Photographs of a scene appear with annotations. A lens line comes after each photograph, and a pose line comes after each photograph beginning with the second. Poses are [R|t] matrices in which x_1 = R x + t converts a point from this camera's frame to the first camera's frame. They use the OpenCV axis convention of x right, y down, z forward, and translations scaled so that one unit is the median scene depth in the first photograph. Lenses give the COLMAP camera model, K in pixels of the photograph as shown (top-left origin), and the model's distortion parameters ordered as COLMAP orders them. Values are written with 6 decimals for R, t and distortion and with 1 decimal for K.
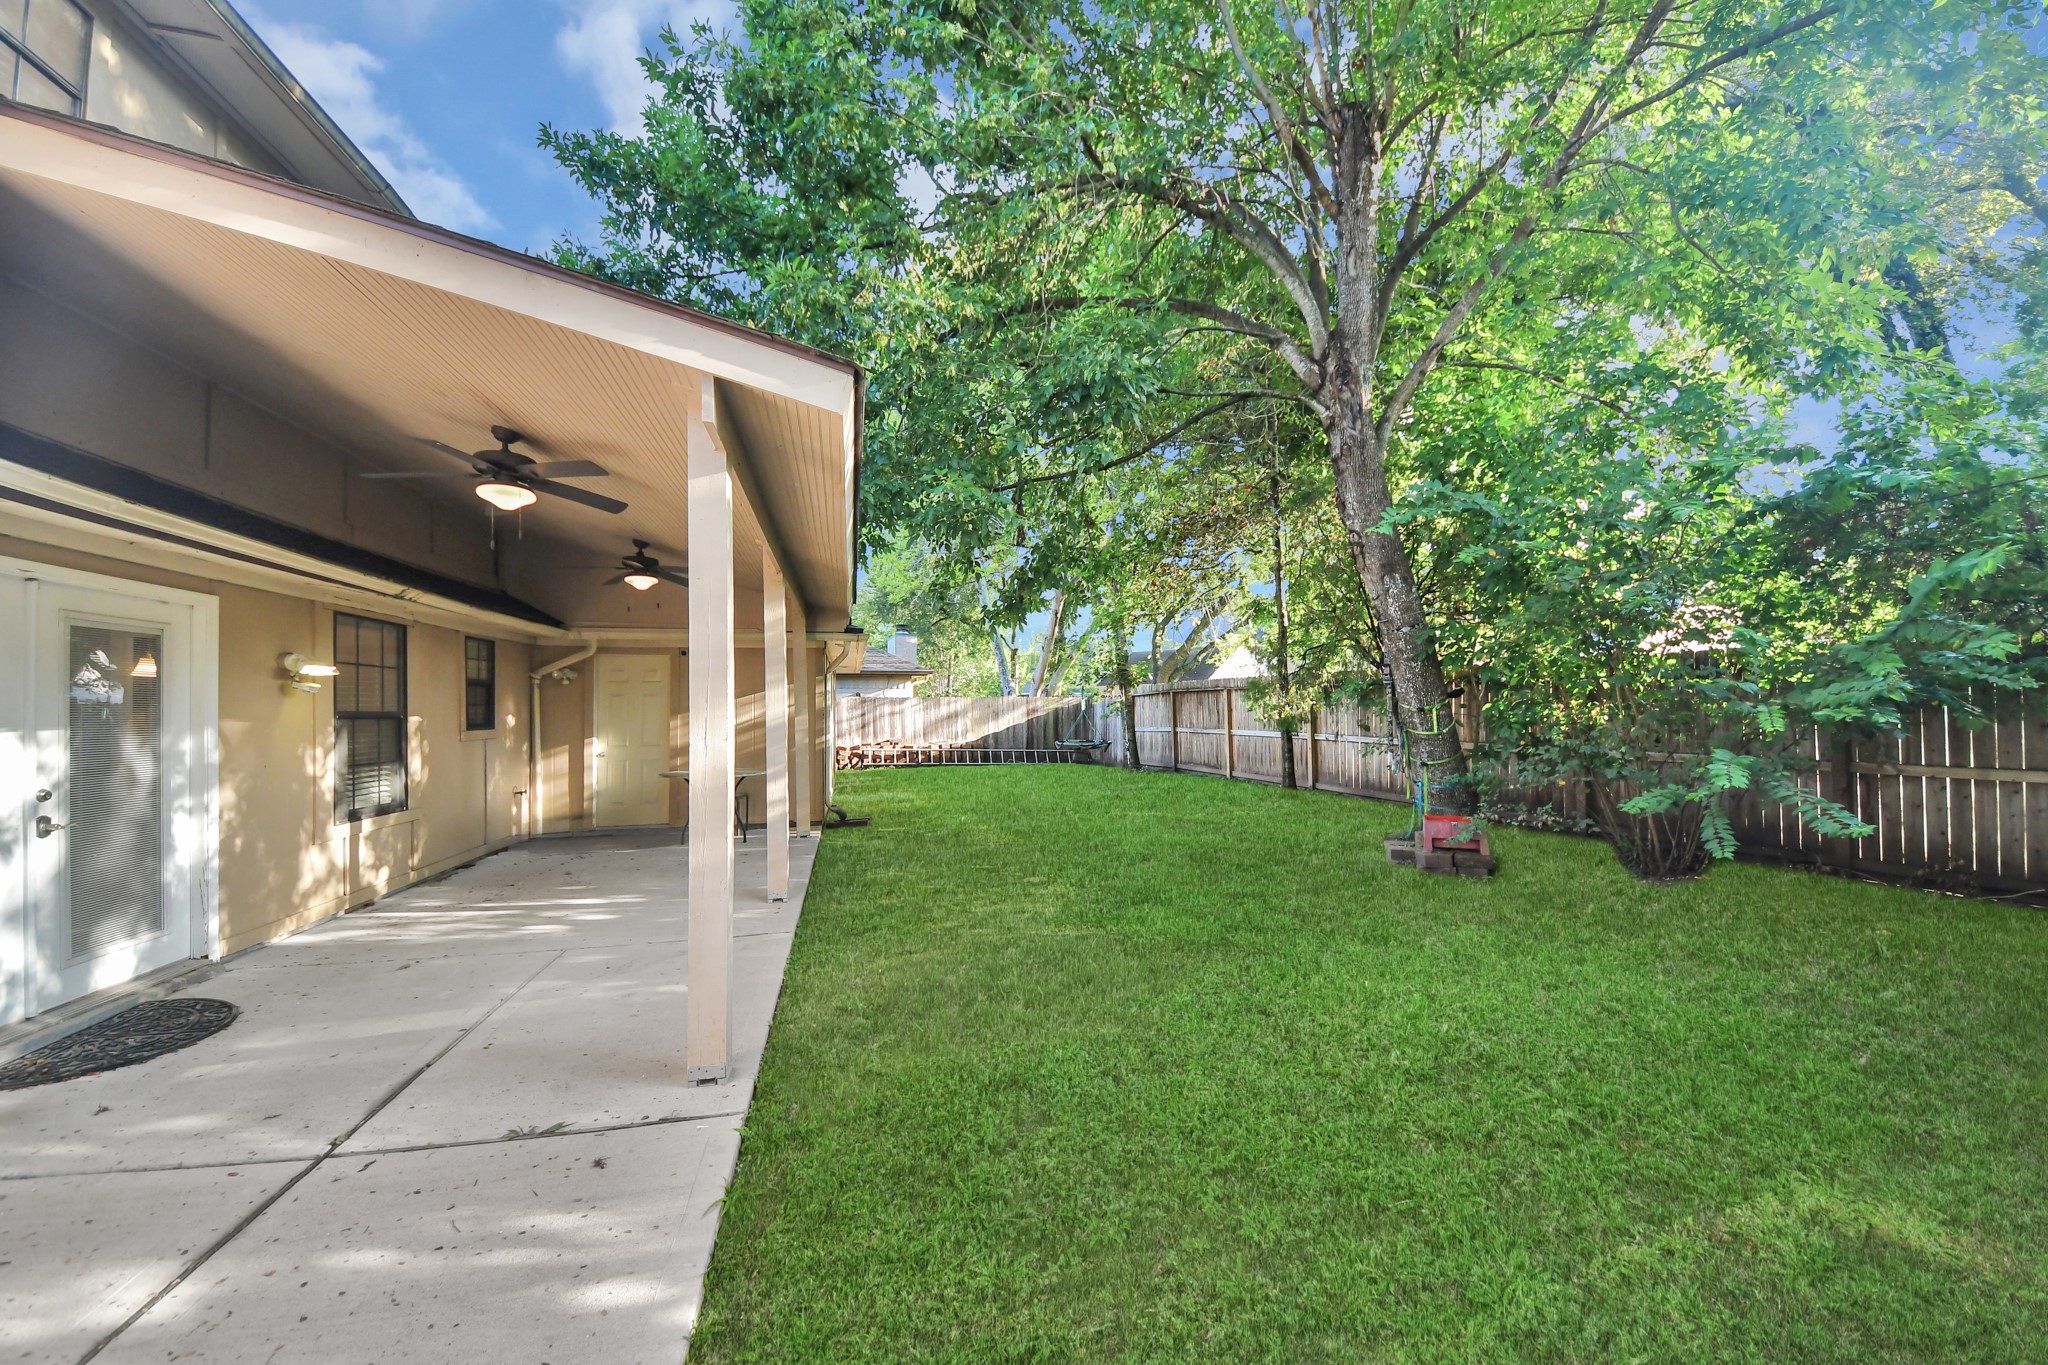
lens RADIAL K [[725.7, 0, 1009.6], [0, 725.7, 699.1], [0, 0, 1]] dist [0.049115, -0.027565]
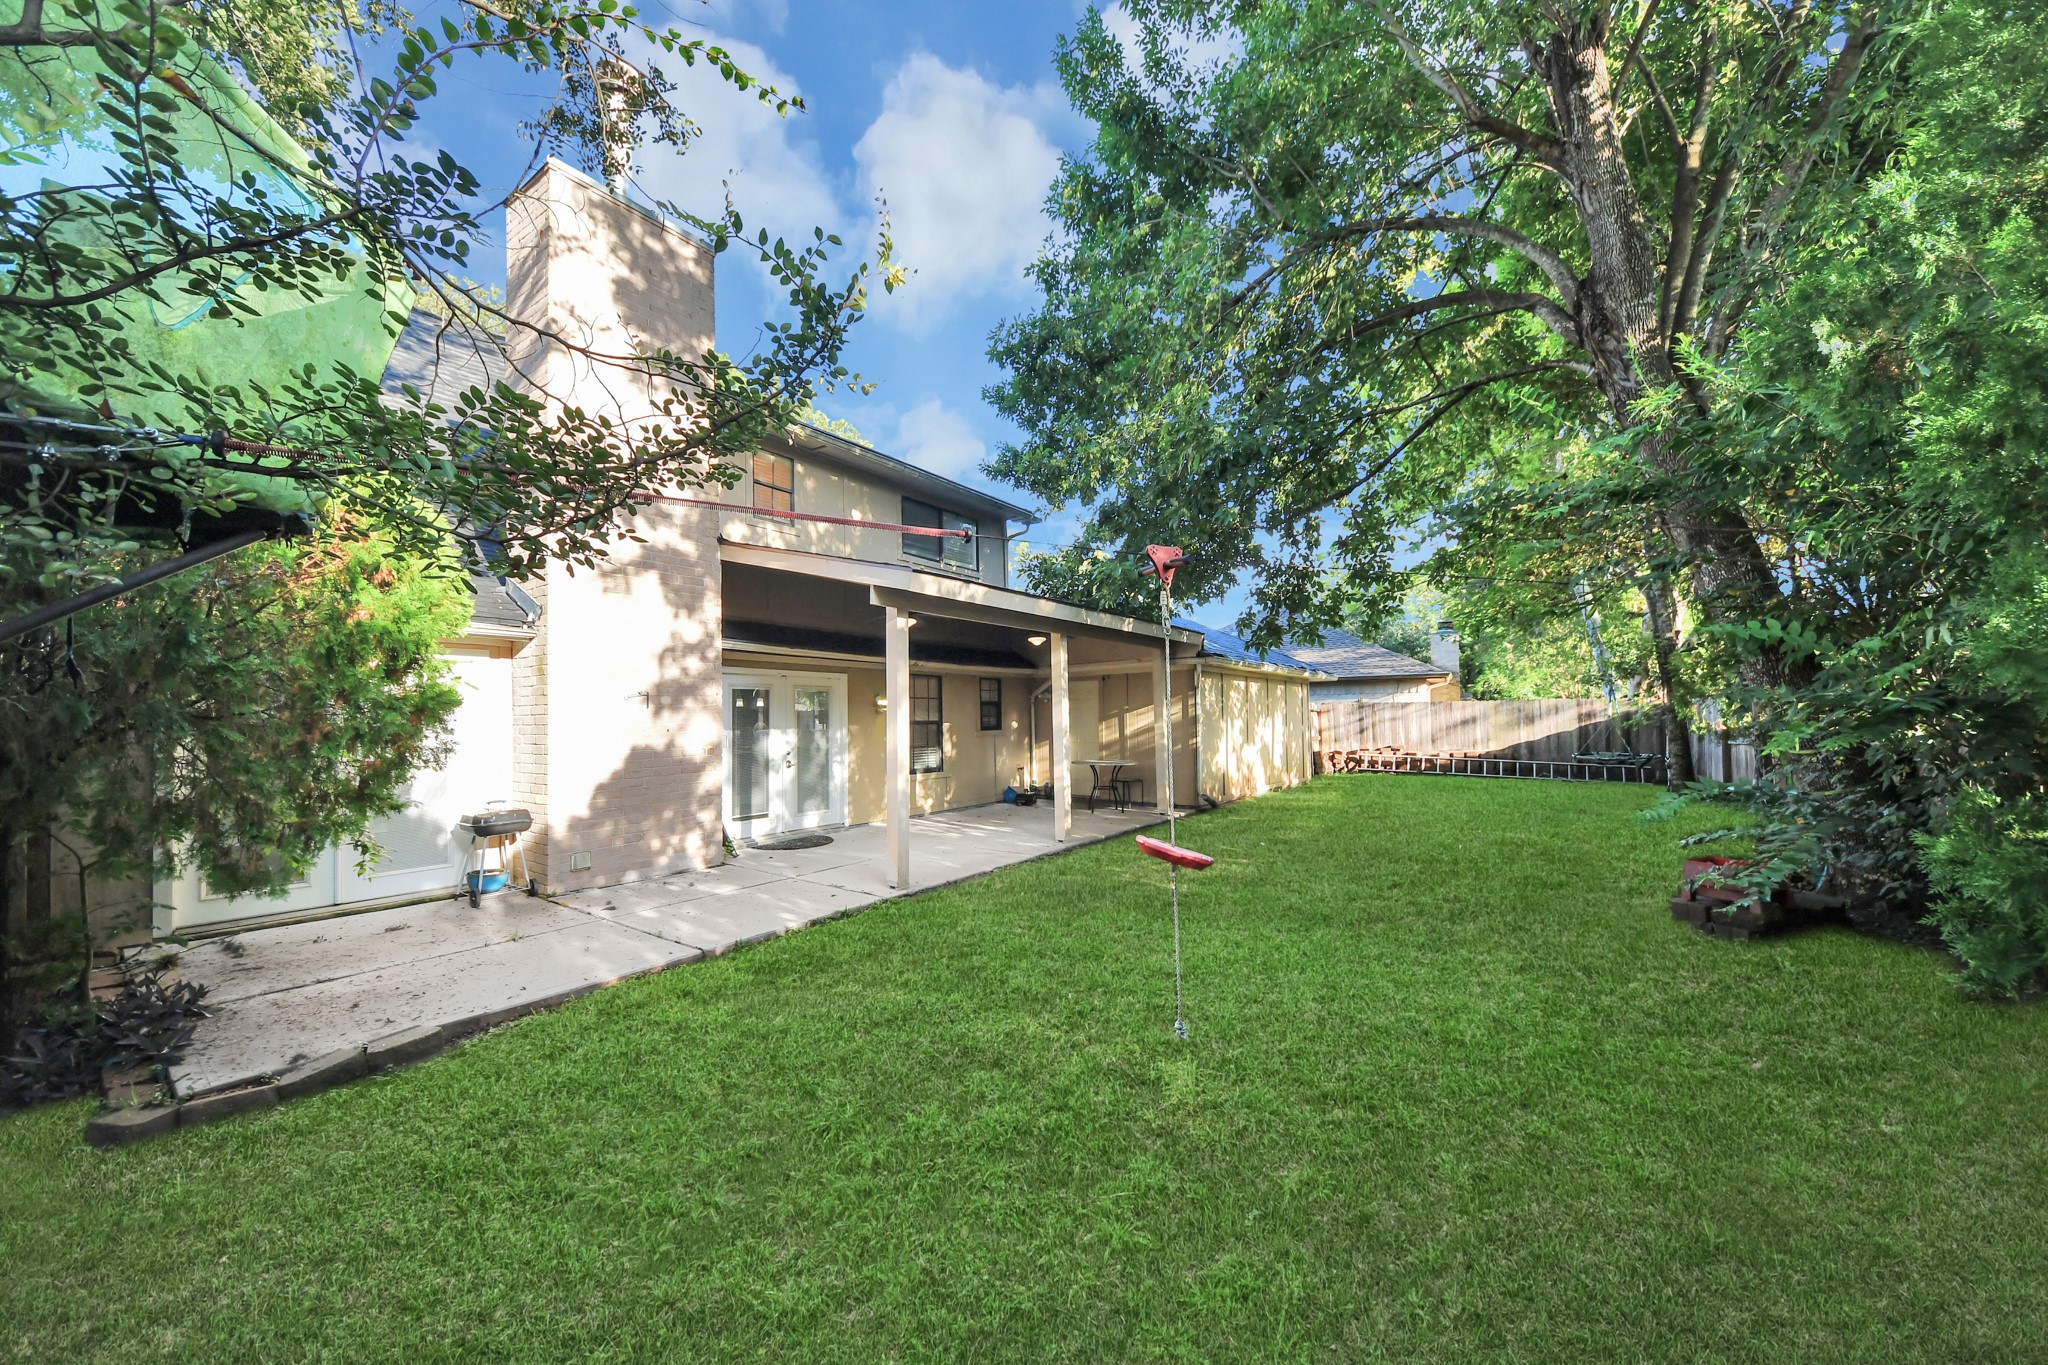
lens RADIAL K [[725.7, 0, 1009.6], [0, 725.7, 699.1], [0, 0, 1]] dist [0.049115, -0.027565]
pose [[0.638817, -0.017948, -0.769149, 0.671989], [0.017236, 0.999811, -0.009016, -0.015941], [0.769165, -0.007497, 0.639006, -0.063280]]
